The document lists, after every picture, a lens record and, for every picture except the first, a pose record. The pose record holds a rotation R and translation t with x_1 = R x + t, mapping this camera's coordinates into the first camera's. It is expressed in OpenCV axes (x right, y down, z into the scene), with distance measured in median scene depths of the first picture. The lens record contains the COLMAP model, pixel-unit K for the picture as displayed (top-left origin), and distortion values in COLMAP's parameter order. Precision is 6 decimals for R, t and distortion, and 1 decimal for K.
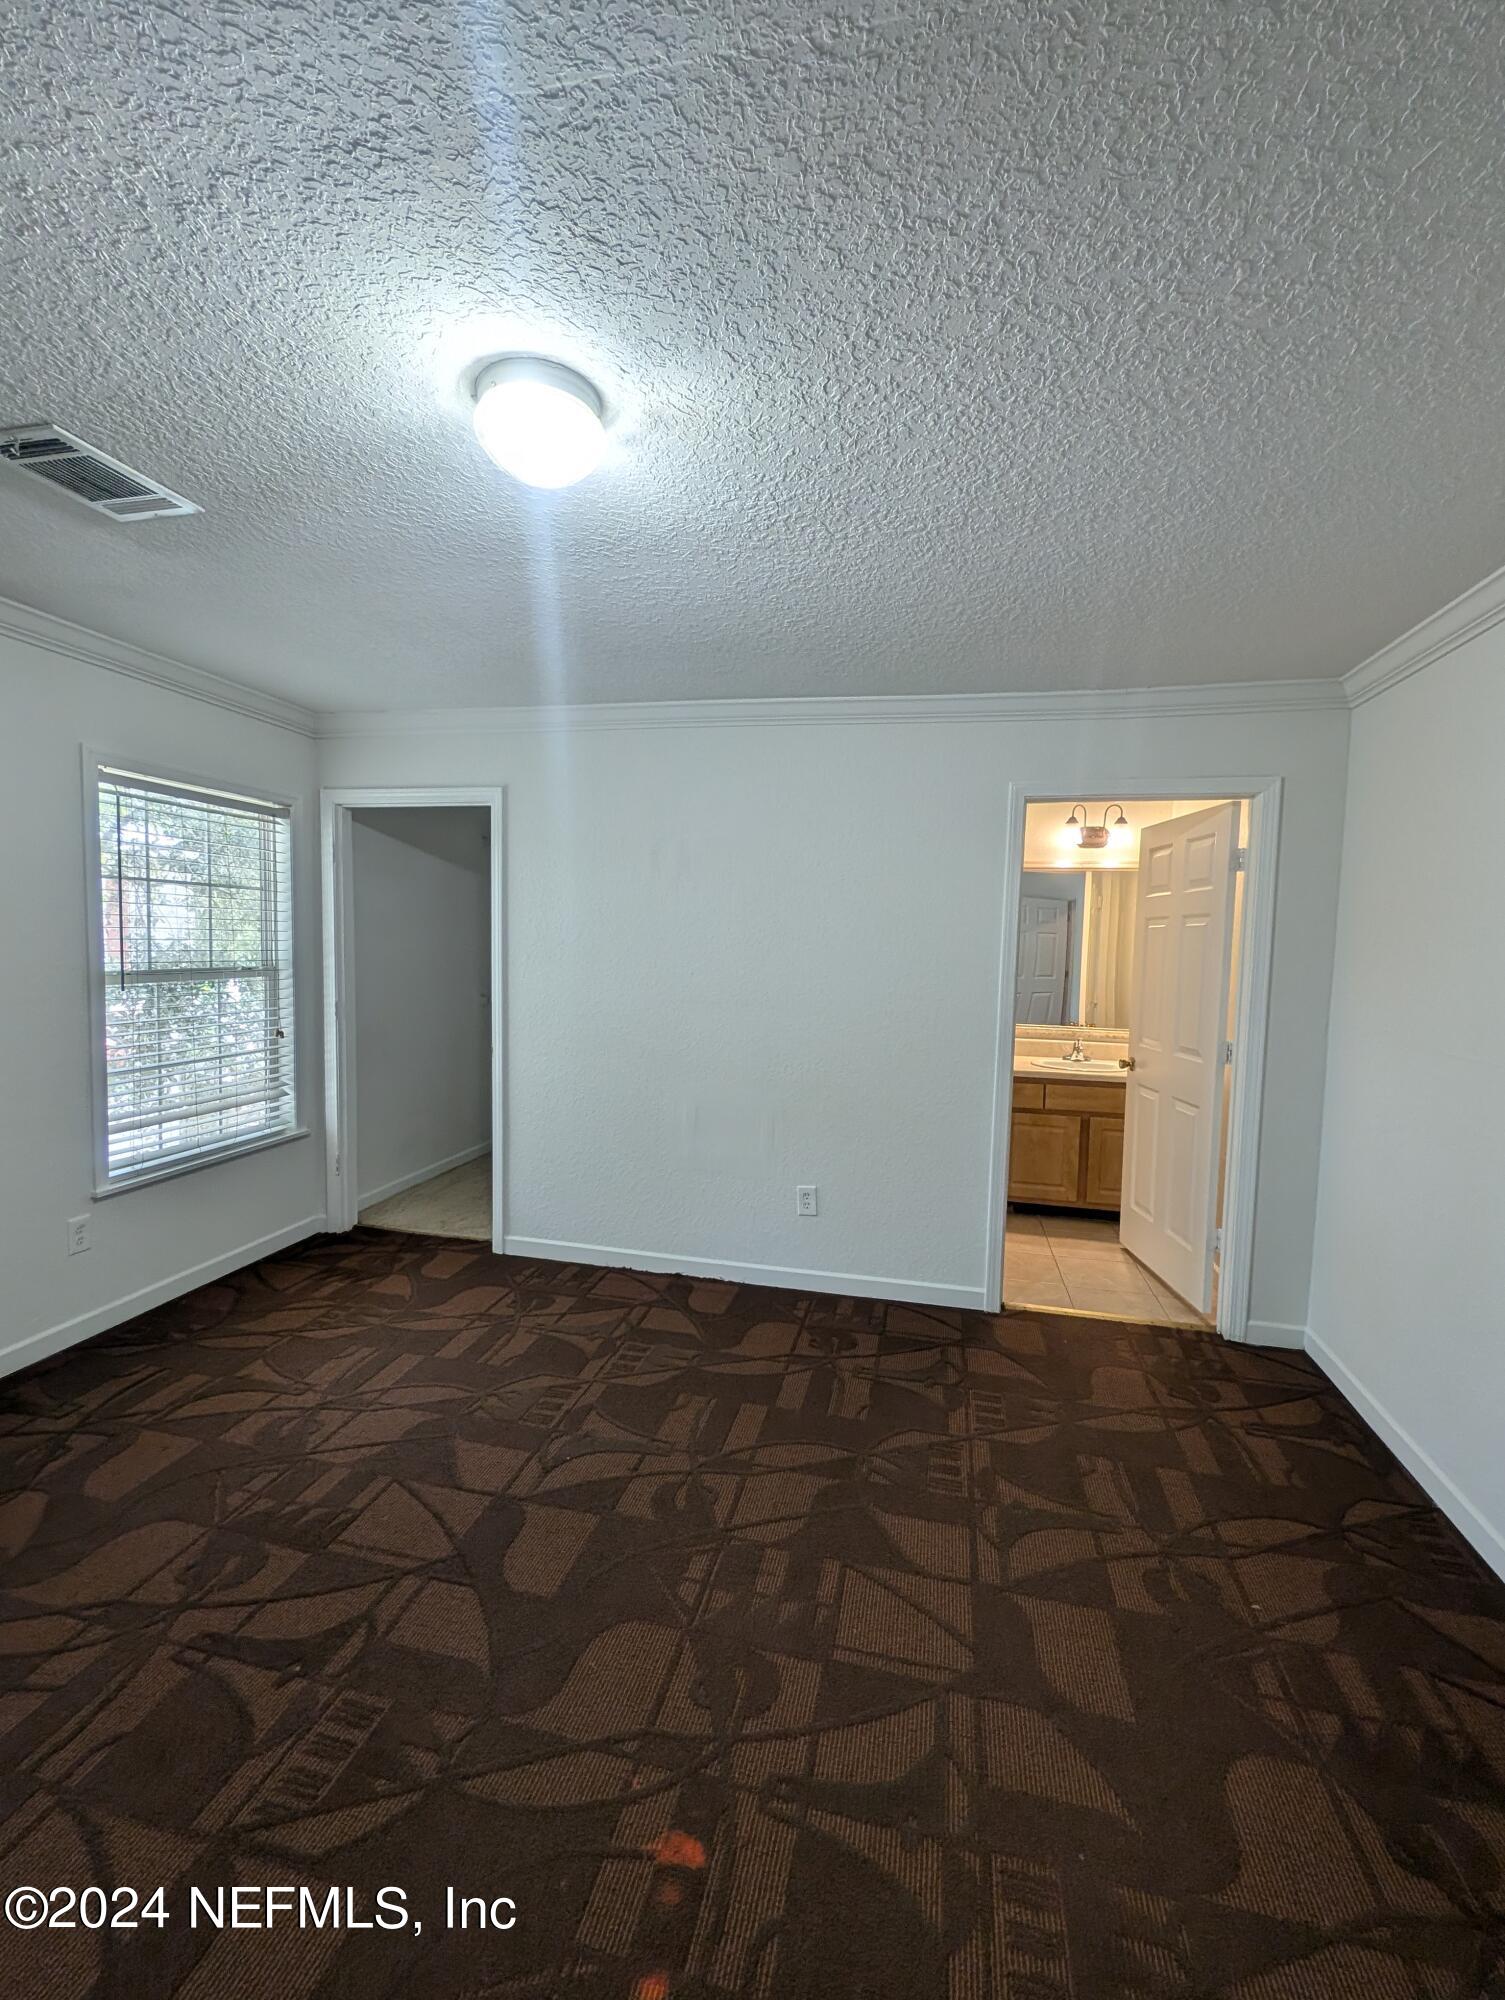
lens RADIAL K [[857.1, 0, 752.3], [0, 857.1, 997.0], [0, 0, 1]] dist [0.003543, -0.002705]
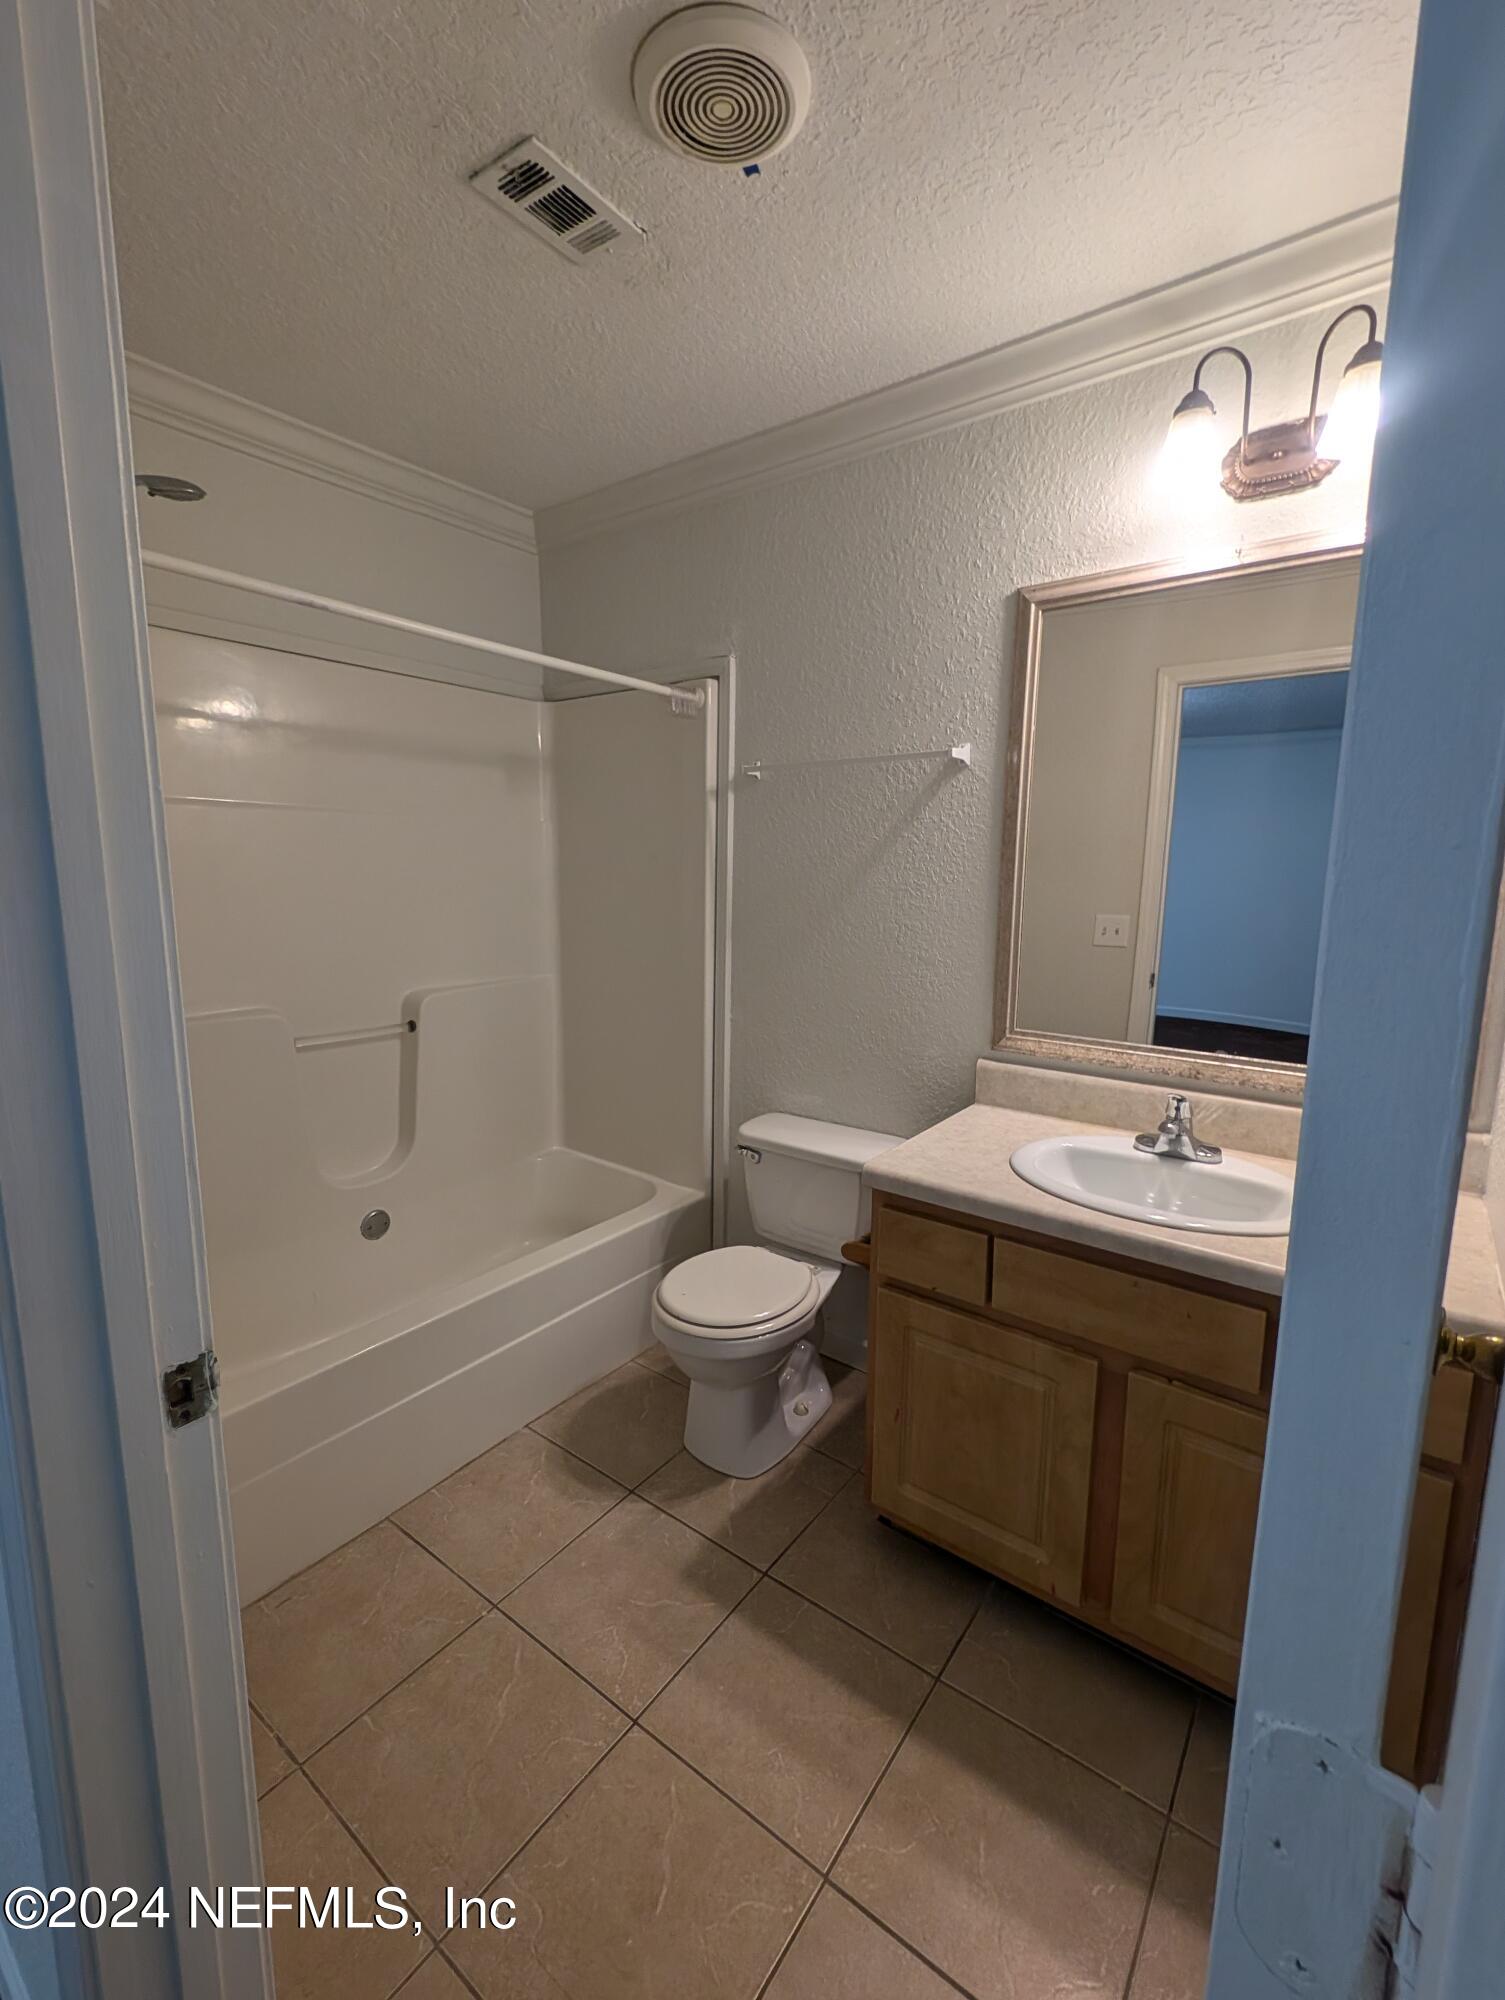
lens RADIAL K [[857.1, 0, 739.0], [0, 857.1, 998.1], [0, 0, 1]] dist [0.003543, -0.002705]
pose [[0.909913, 0.049151, -0.411877, 0.378477], [-0.019091, 0.996865, 0.076784, -0.010313], [0.414360, -0.062003, 0.907999, 0.662479]]
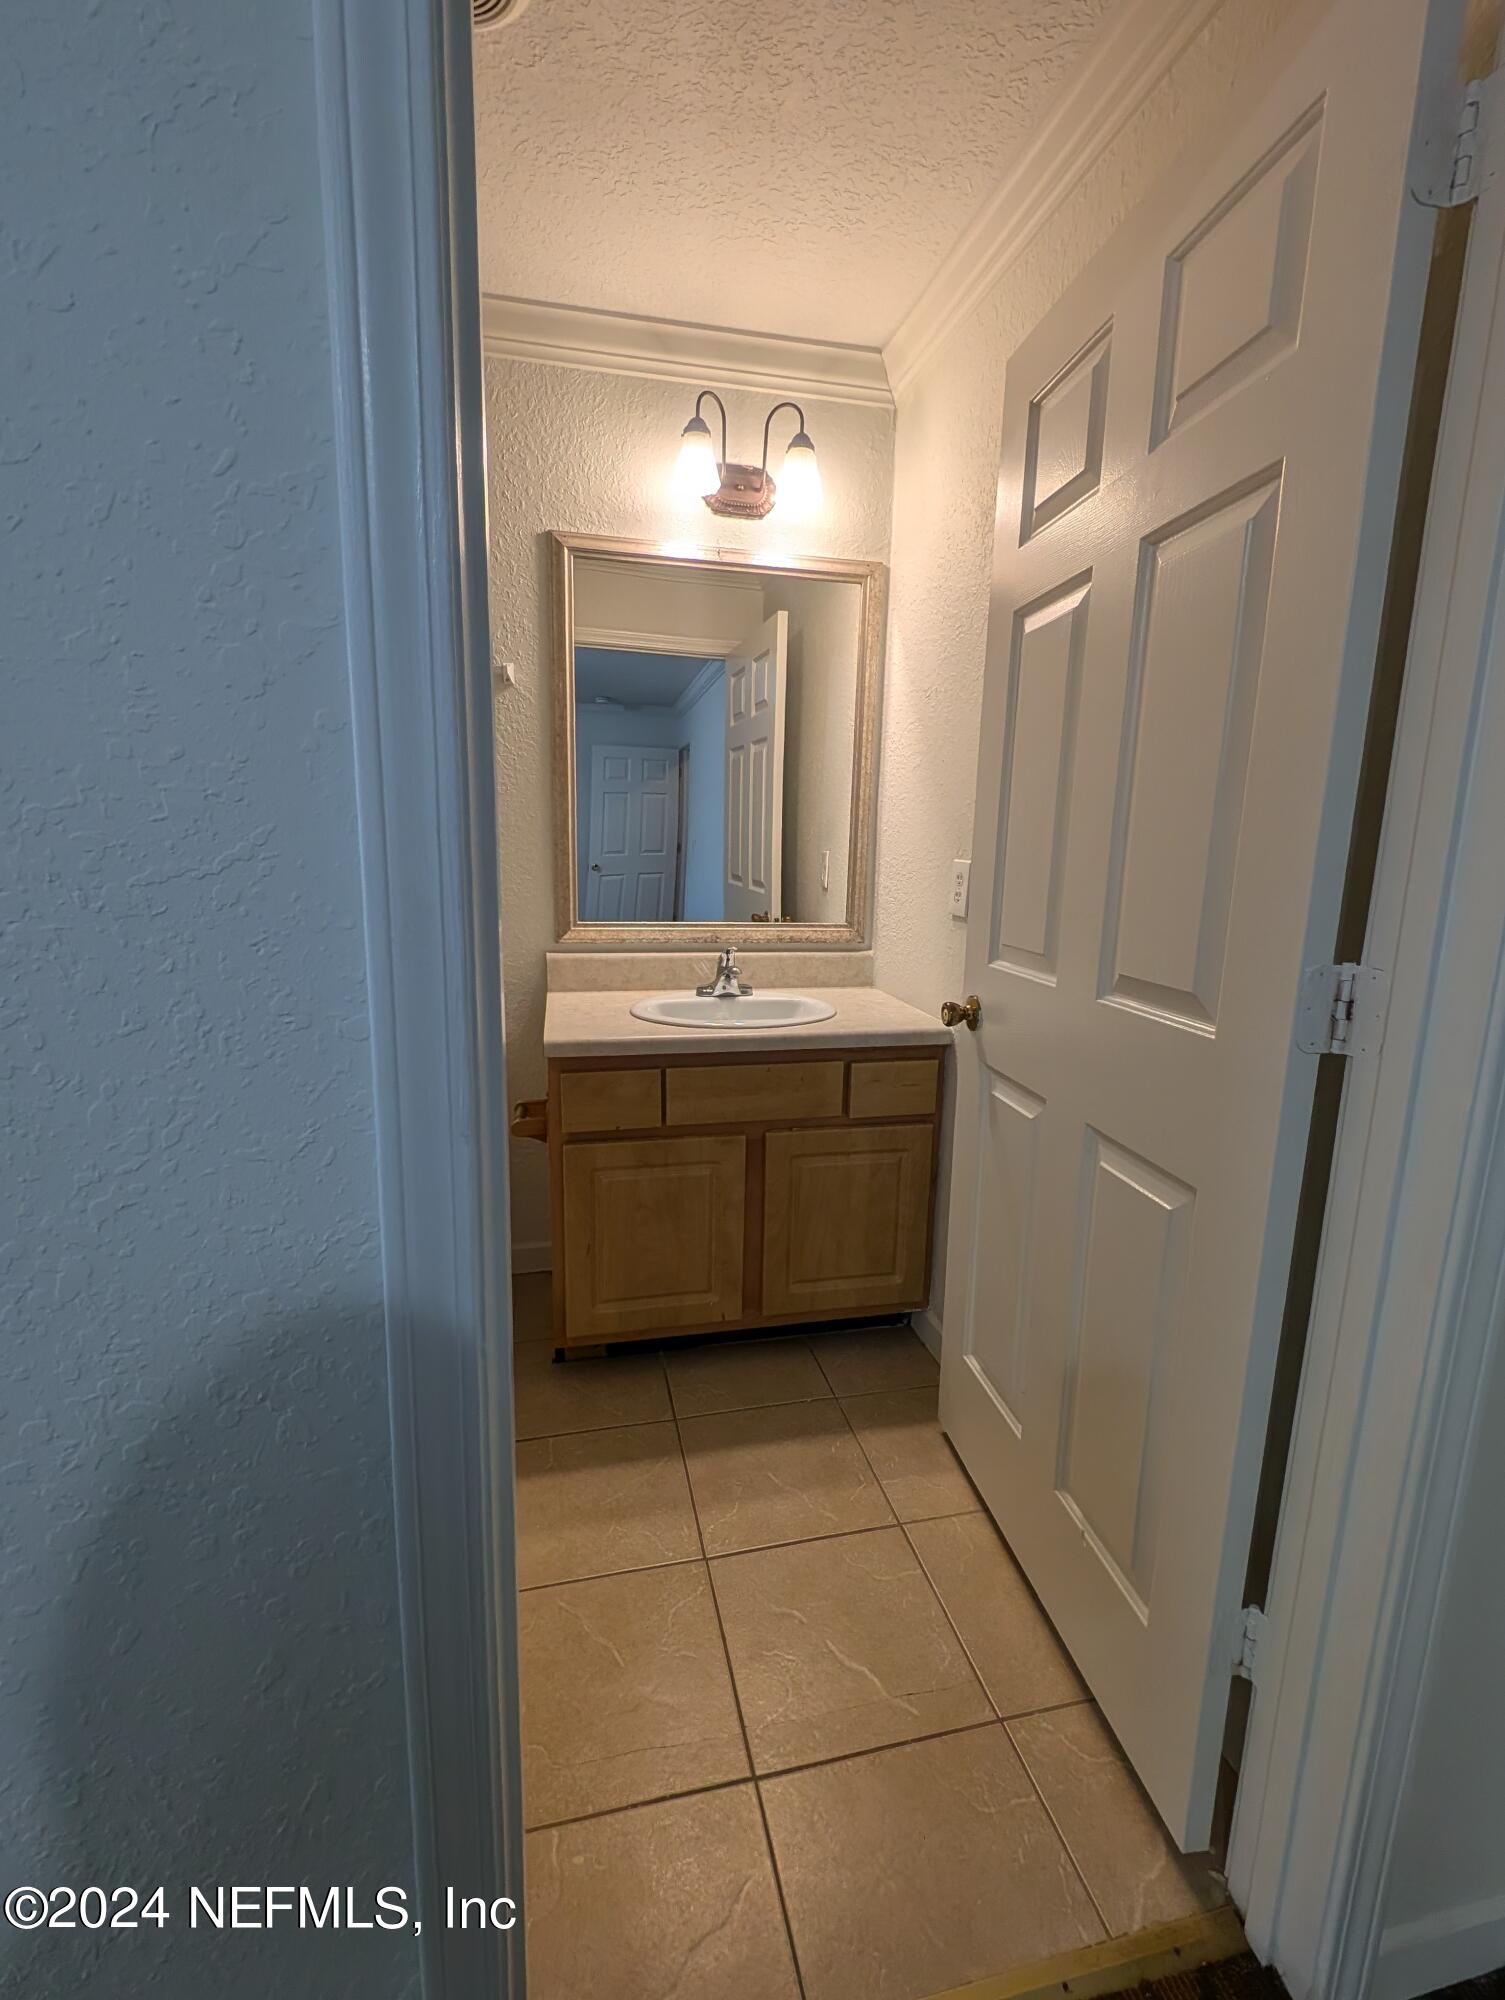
lens RADIAL K [[857.1, 0, 755.7], [0, 857.1, 998.9], [0, 0, 1]] dist [0.003543, -0.002705]
pose [[0.900361, -0.081121, 0.427515, 0.206790], [0.028915, 0.991451, 0.127233, 0.019020], [-0.434181, -0.102194, 0.895010, 0.611954]]
